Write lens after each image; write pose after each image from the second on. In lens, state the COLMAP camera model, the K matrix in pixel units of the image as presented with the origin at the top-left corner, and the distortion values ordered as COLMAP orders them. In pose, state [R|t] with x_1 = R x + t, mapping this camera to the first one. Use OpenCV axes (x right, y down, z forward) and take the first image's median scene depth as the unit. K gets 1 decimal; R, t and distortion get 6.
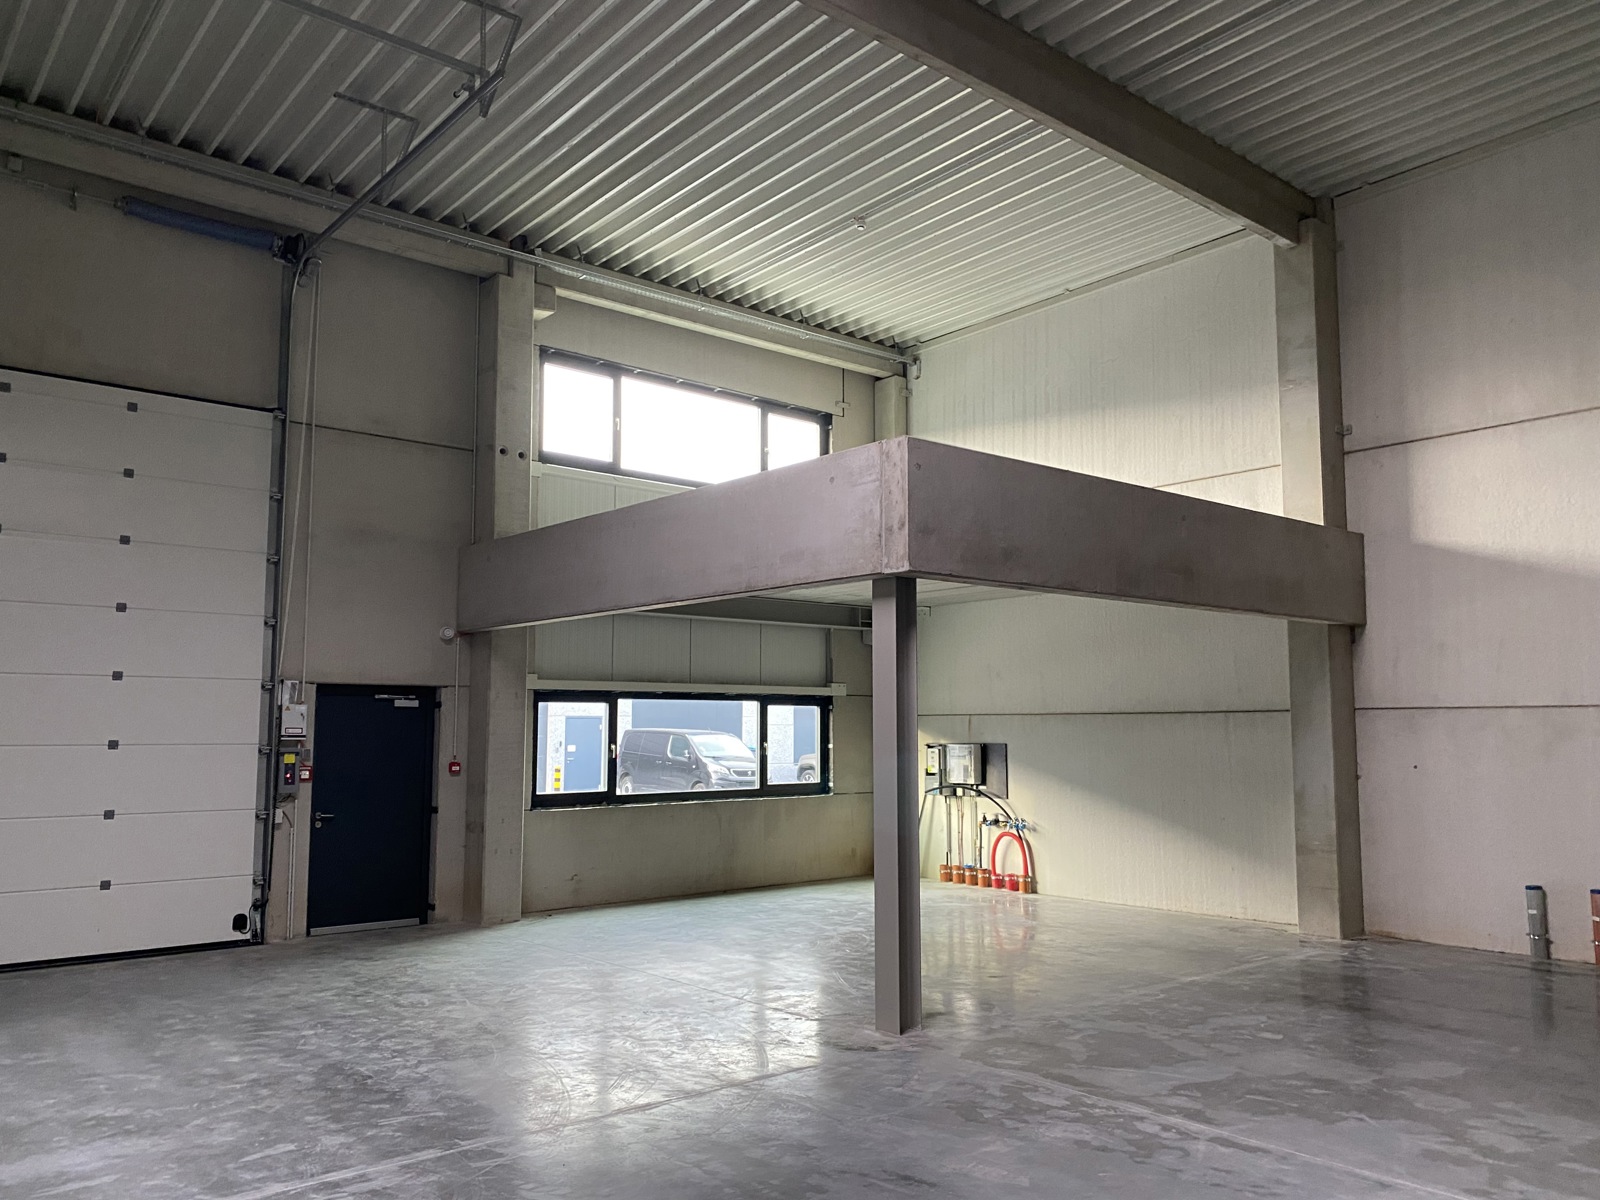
lens RADIAL K [[1210.4, 0, 800.0], [0, 1210.4, 600.0], [0, 0, 1]] dist [0.212680, -0.496381]
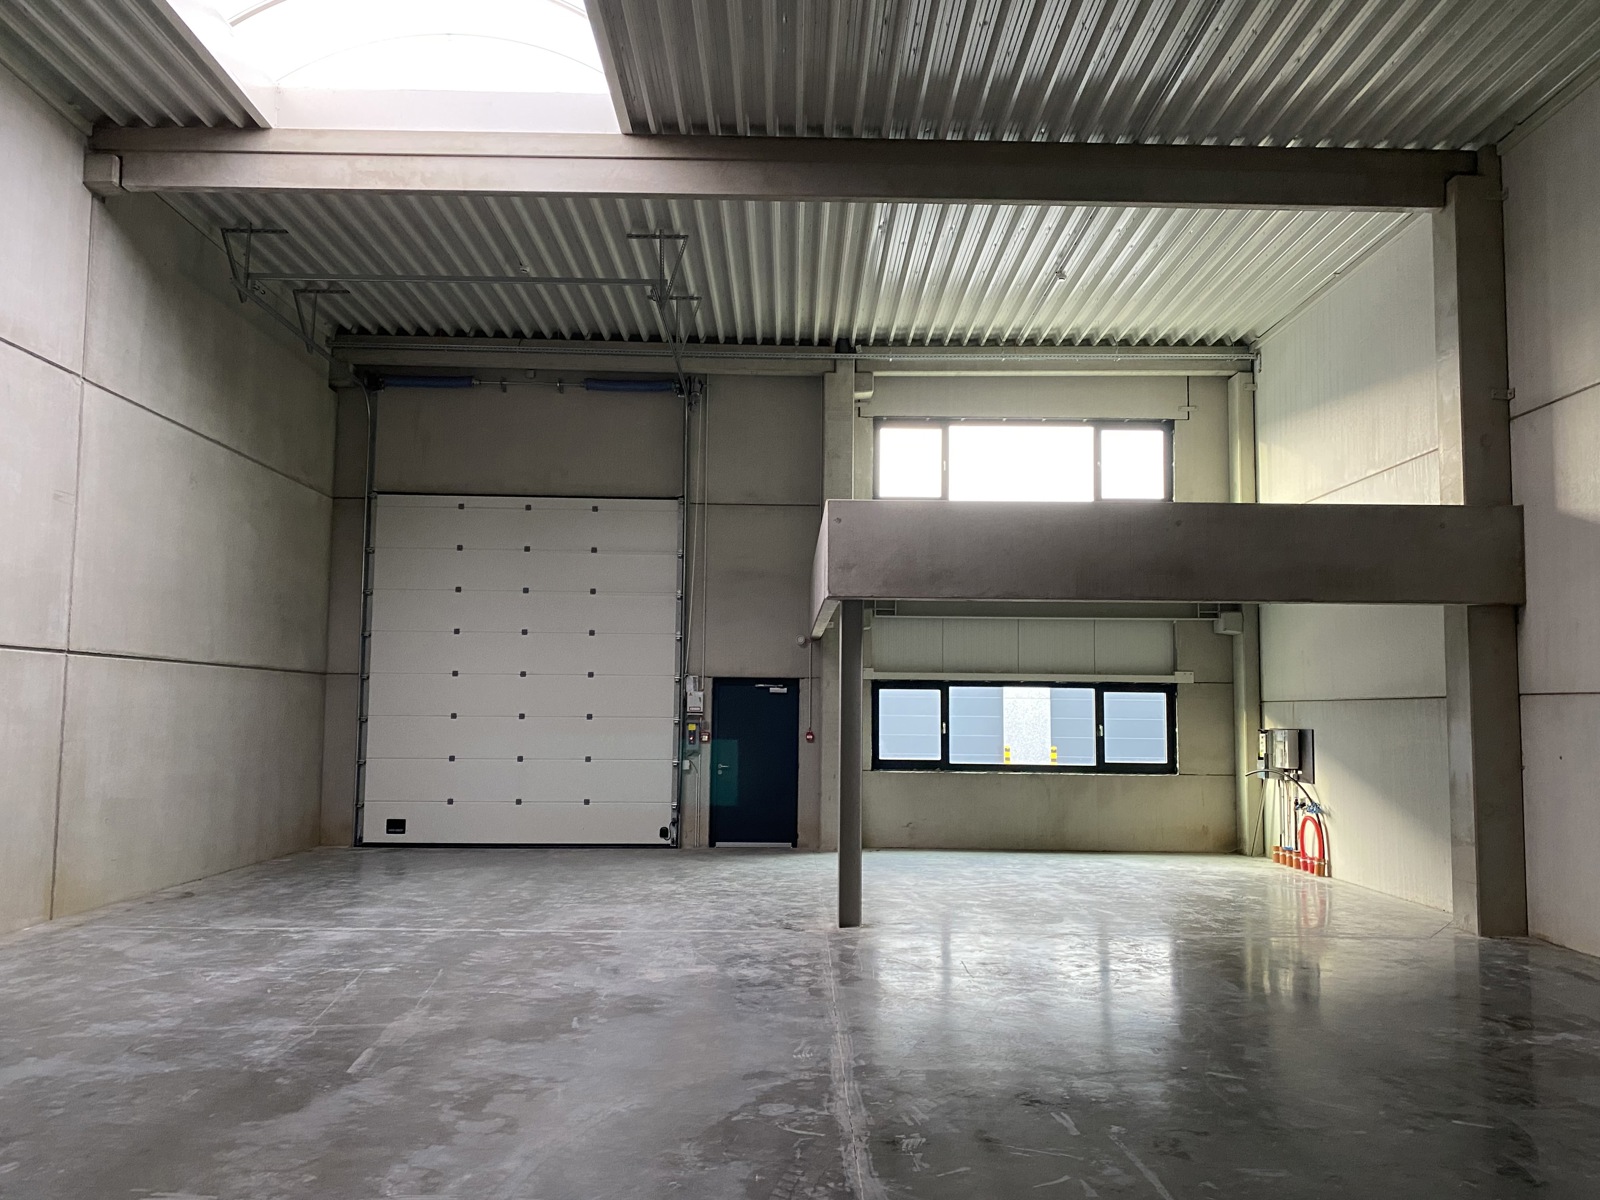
lens RADIAL K [[1210.1, 0, 799.9], [0, 1210.1, 590.0], [0, 0, 1]] dist [0.108164, -0.136136]
pose [[0.772171, -0.056451, -0.632902, 0.552225], [0.059743, 0.998083, -0.016133, -0.006883], [0.632600, -0.025354, 0.774064, -0.055314]]
